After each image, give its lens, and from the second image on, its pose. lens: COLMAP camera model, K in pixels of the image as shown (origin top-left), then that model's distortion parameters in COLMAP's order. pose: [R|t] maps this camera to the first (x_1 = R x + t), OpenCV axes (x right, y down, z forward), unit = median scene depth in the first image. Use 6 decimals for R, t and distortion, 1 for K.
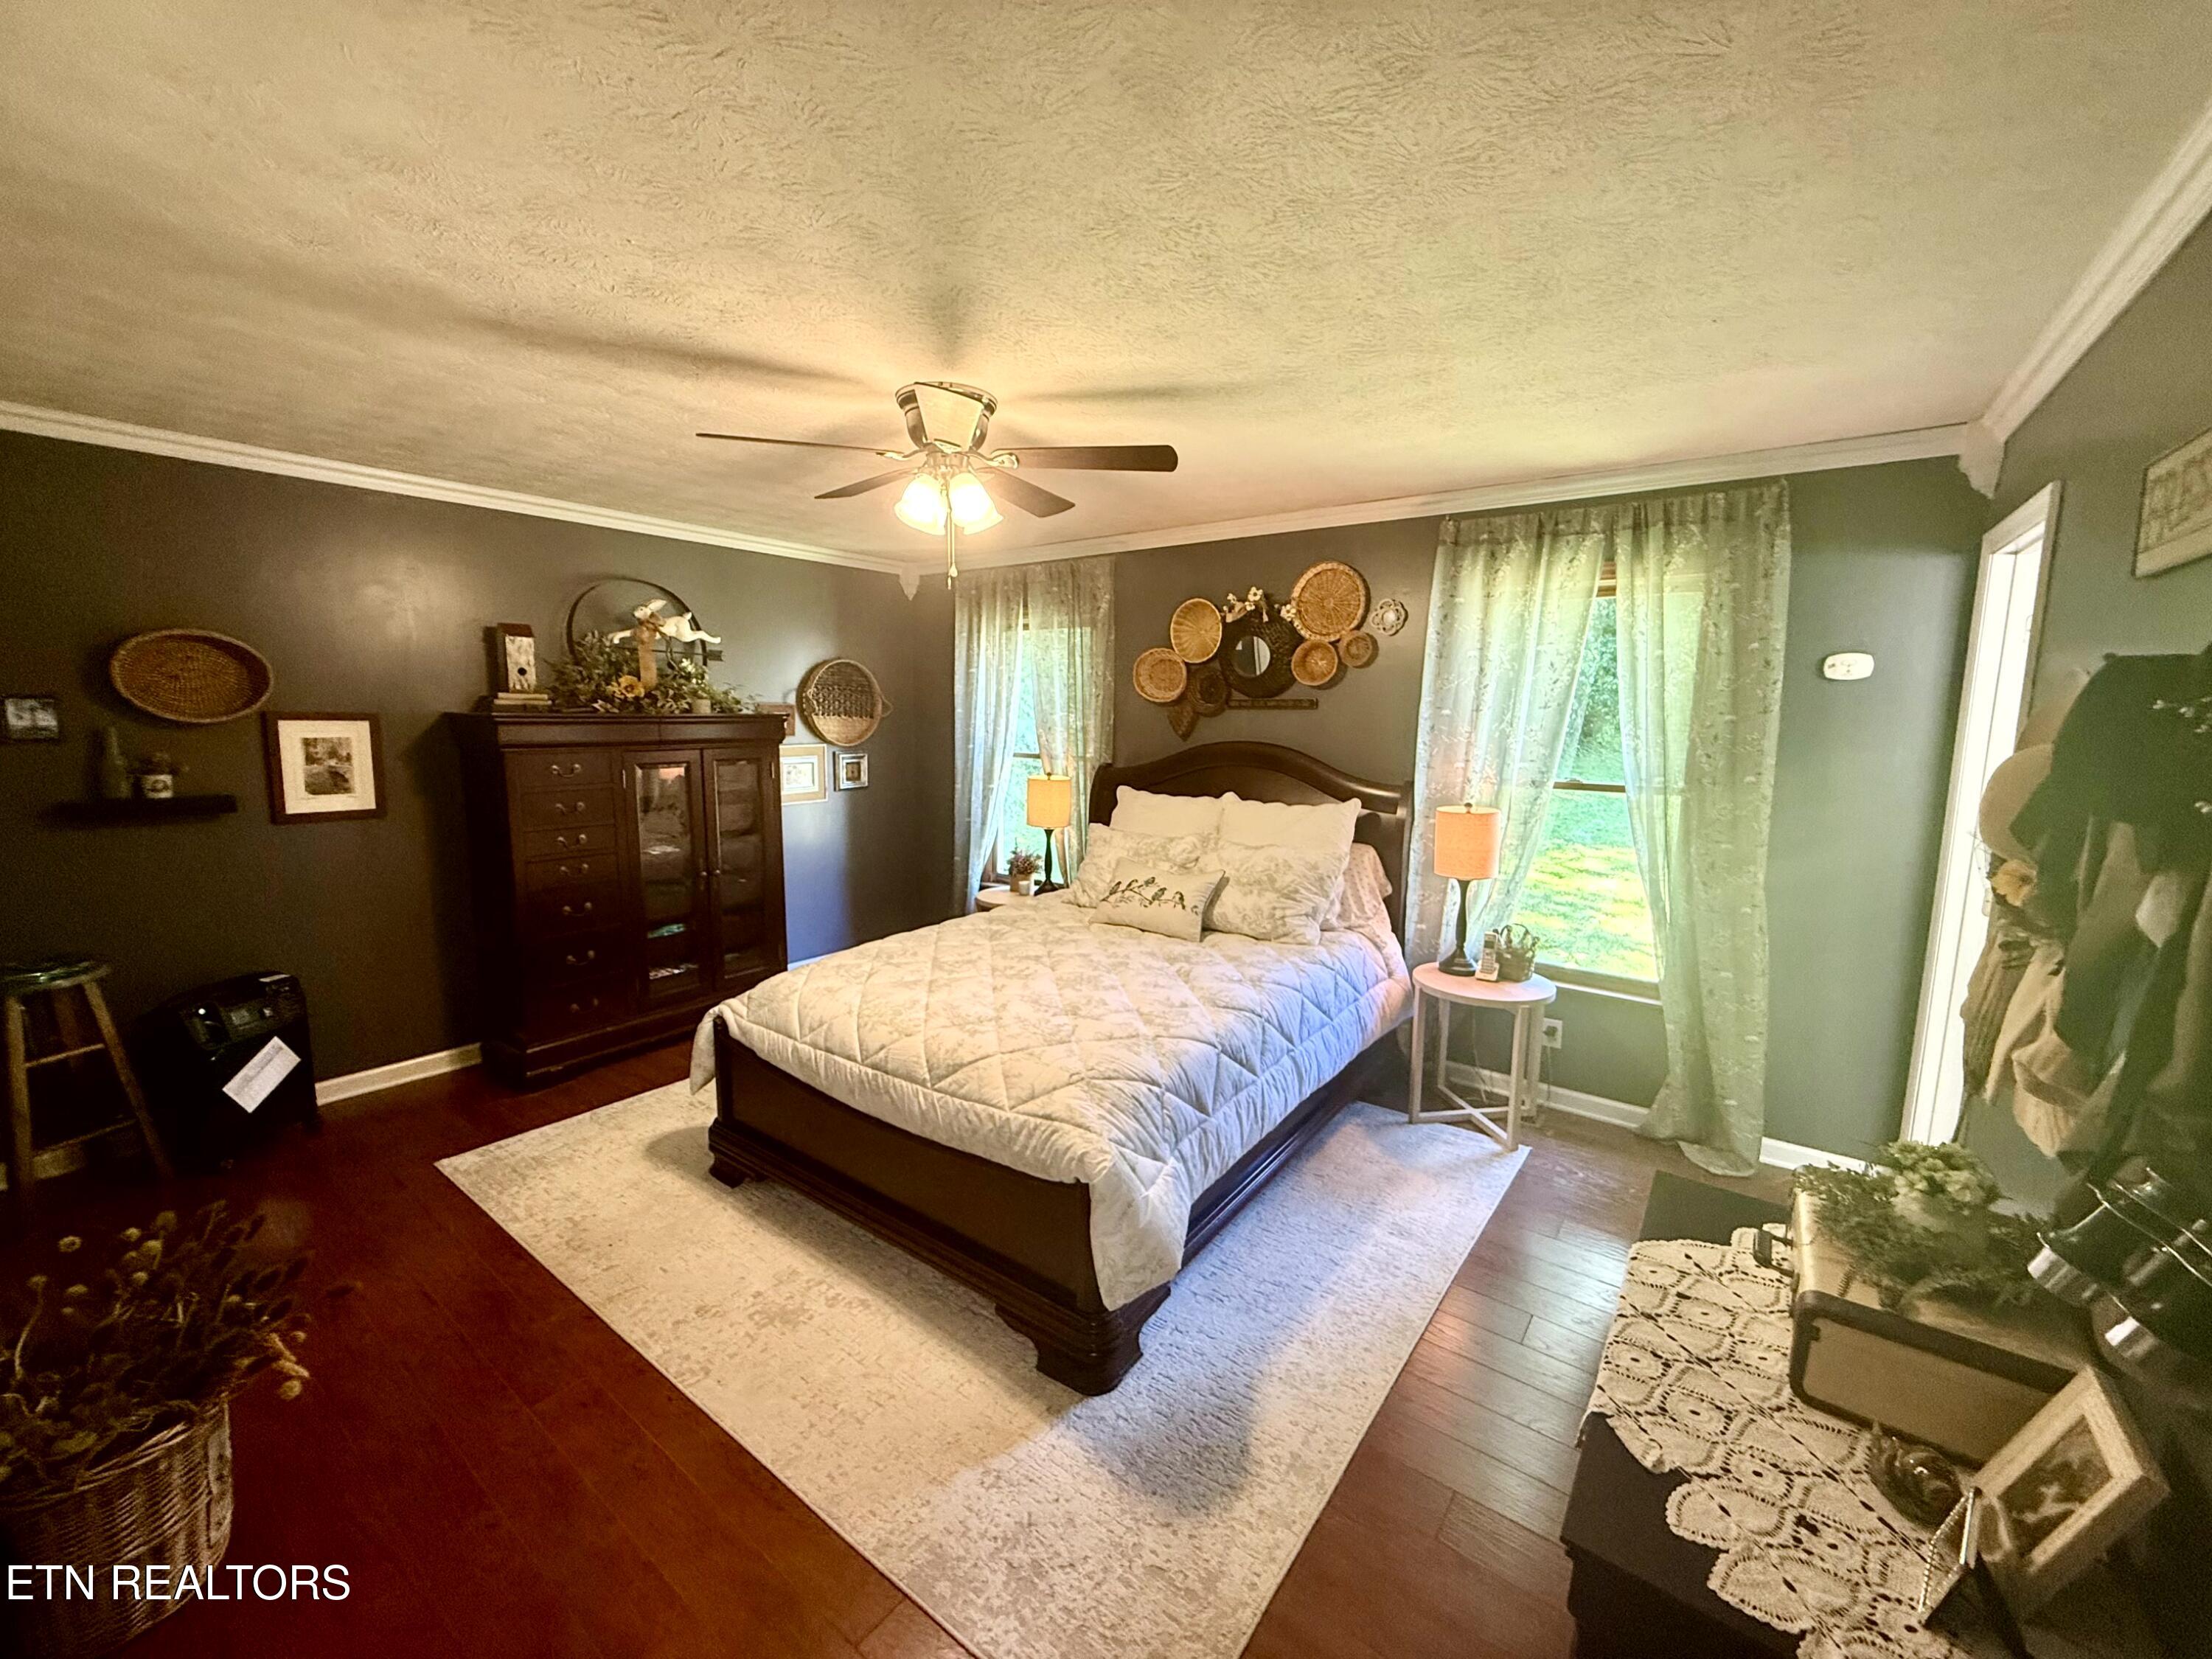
lens RADIAL K [[884.0, 0, 1101.8], [0, 884.0, 824.0], [0, 0, 1]] dist [-0.002451, 0.000640]
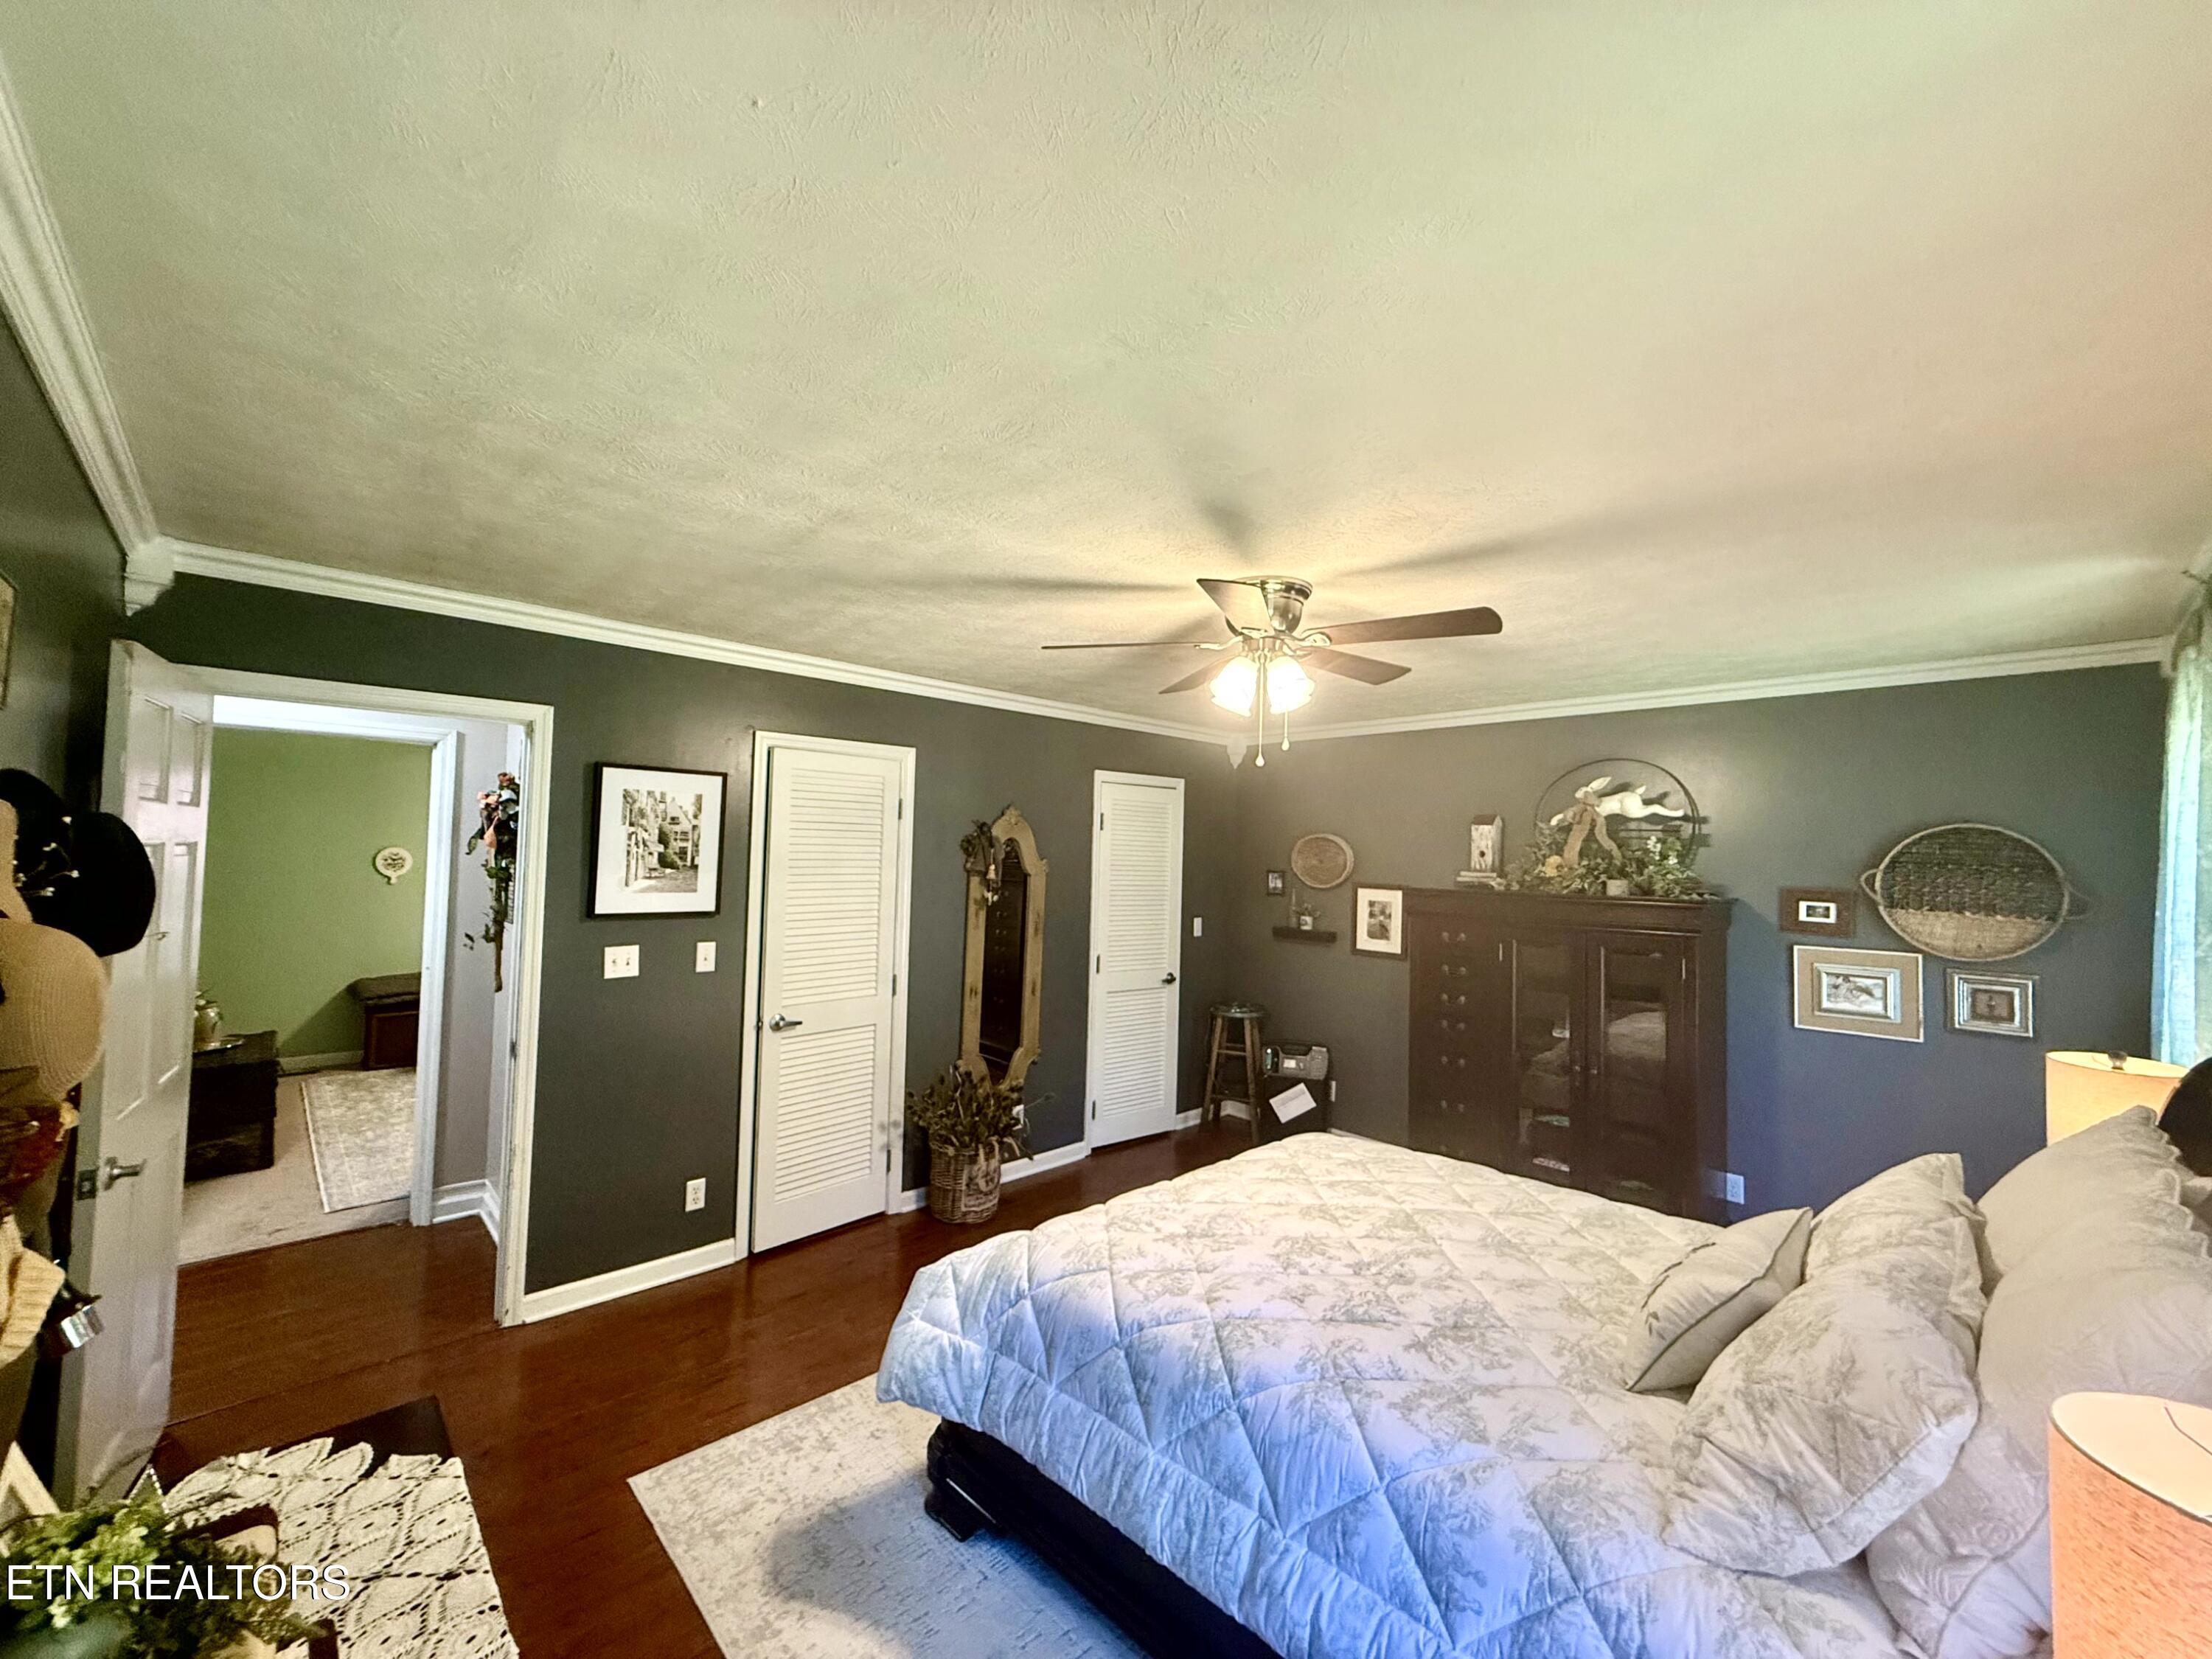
lens RADIAL K [[884.0, 0, 1102.4], [0, 884.0, 824.3], [0, 0, 1]] dist [-0.002451, 0.000640]
pose [[-0.165179, -0.053851, -0.984792, 0.668144], [-0.160761, 0.986624, -0.026987, -0.111048], [0.973073, 0.153859, -0.171627, 0.791276]]
